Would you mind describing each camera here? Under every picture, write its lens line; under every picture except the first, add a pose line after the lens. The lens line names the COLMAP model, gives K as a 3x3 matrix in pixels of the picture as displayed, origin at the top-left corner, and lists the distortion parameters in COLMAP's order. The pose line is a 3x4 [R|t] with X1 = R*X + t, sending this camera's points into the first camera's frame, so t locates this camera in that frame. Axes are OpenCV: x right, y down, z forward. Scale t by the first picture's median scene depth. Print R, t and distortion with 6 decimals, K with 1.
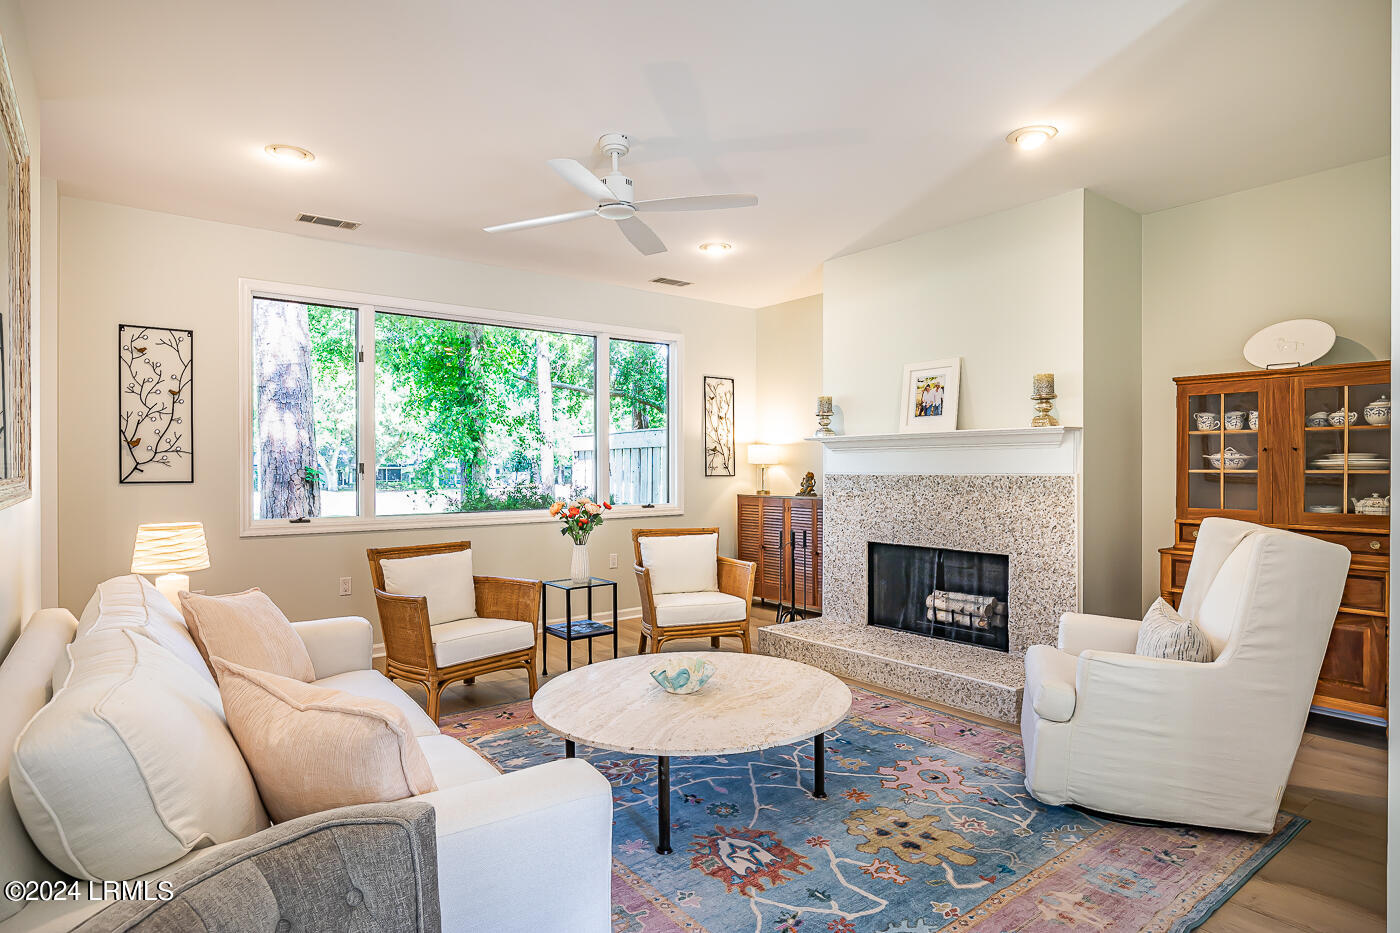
lens RADIAL K [[781.0, 0, 713.4], [0, 781.0, 468.0], [0, 0, 1]] dist [-0.001903, -0.000677]
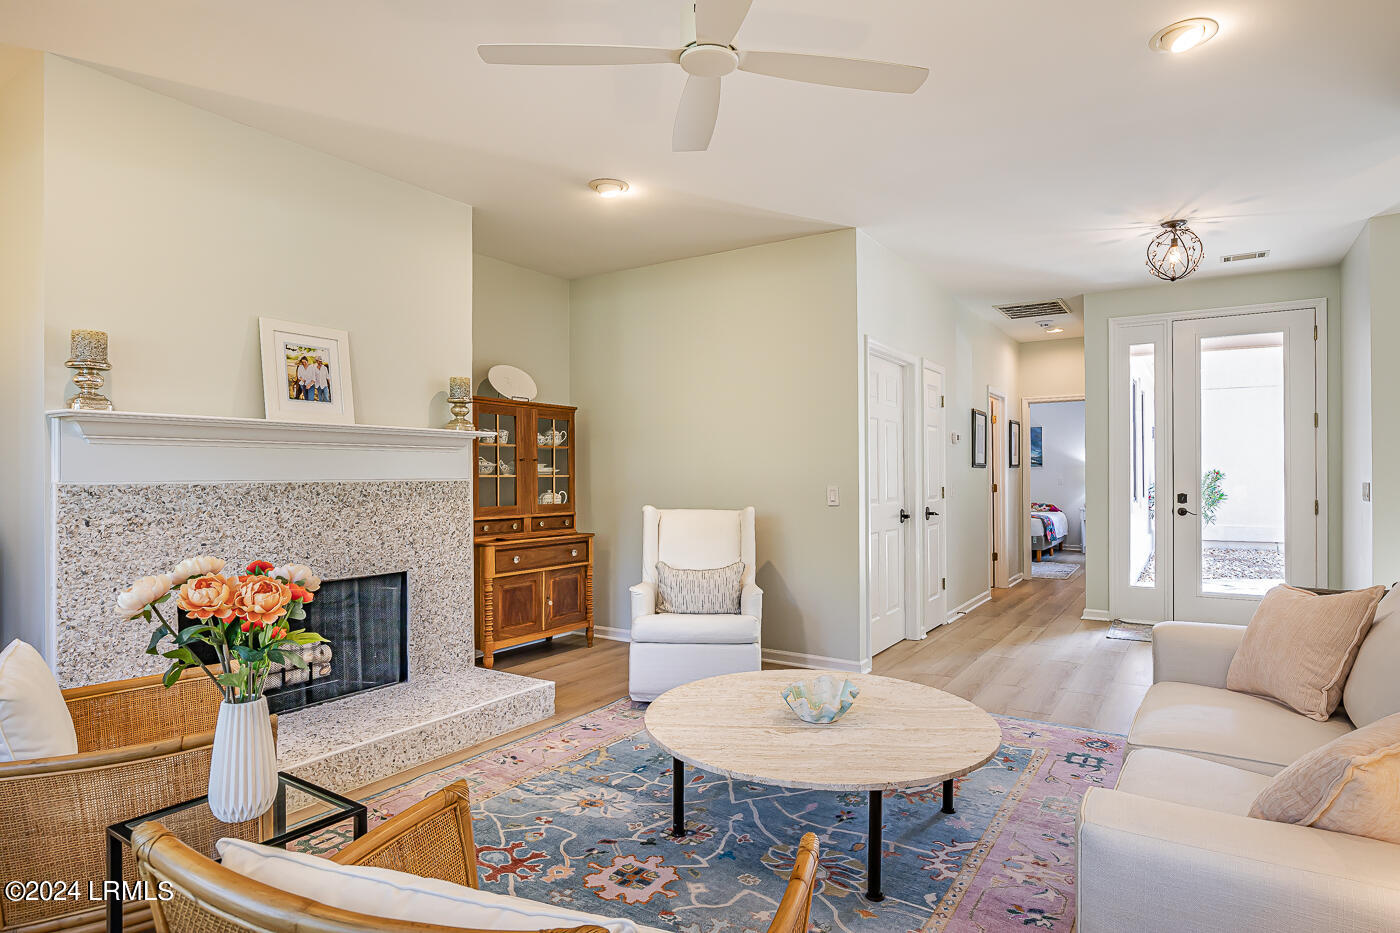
lens RADIAL K [[781.0, 0, 713.4], [0, 781.0, 468.0], [0, 0, 1]] dist [-0.001903, -0.000677]
pose [[-0.336475, 0.011672, 0.941620, -0.576194], [0.006302, 0.999929, -0.010142, 0.005742], [-0.941671, 0.002521, -0.336524, 0.970865]]
